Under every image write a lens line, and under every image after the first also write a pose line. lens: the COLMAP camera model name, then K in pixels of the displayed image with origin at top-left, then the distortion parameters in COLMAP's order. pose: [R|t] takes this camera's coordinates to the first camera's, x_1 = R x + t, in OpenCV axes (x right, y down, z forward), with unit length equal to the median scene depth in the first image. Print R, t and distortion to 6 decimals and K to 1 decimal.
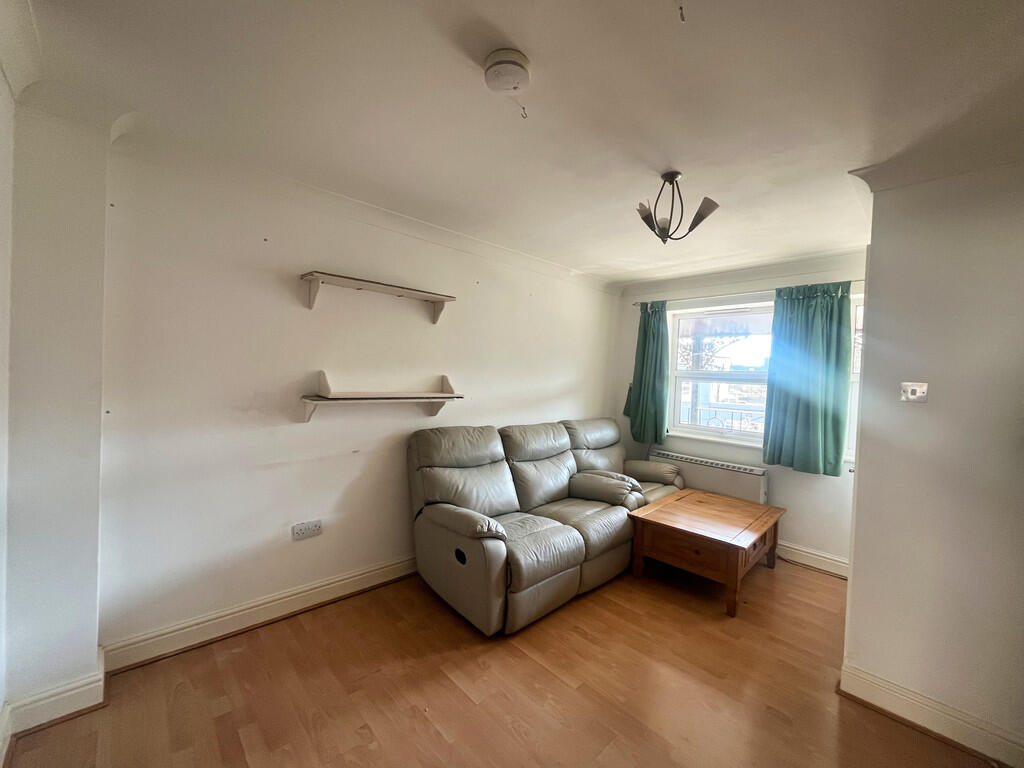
lens RADIAL K [[415.8, 0, 531.5], [0, 415.8, 381.1], [0, 0, 1]] dist [-0.001628, 0.000552]
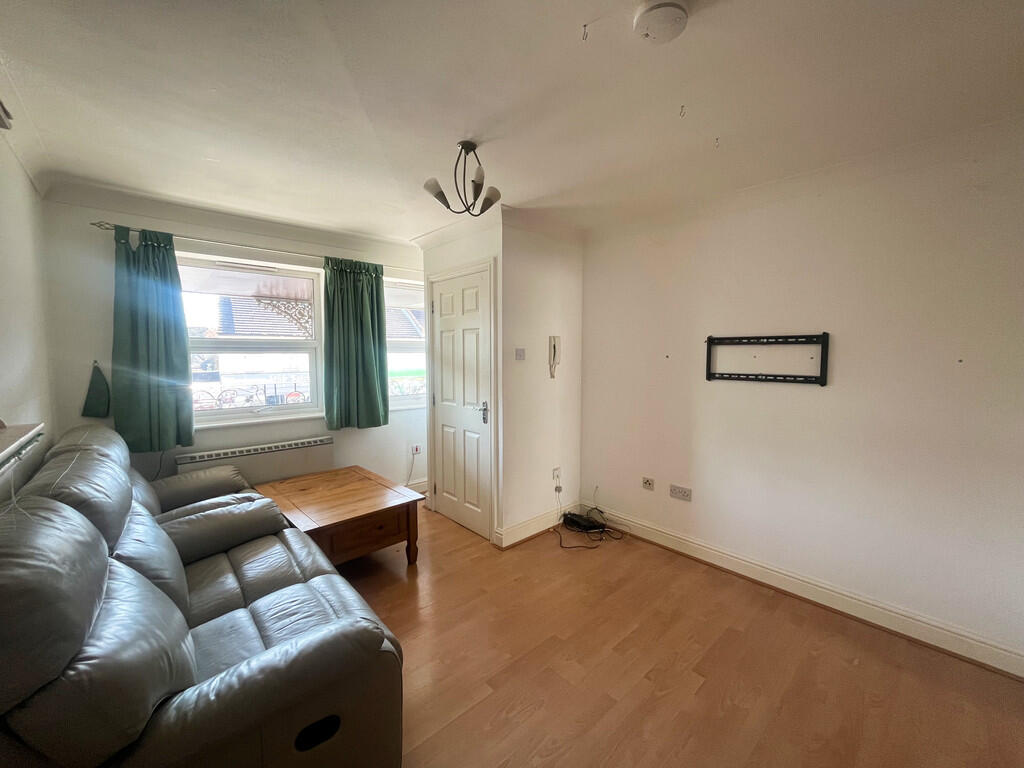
lens RADIAL K [[415.8, 0, 514.9], [0, 415.8, 375.6], [0, 0, 1]] dist [-0.001628, 0.000552]
pose [[0.041586, -0.101371, 0.993979, -0.414640], [0.015504, 0.994785, 0.100804, -0.030846], [-0.999015, 0.011219, 0.042940, 0.501817]]
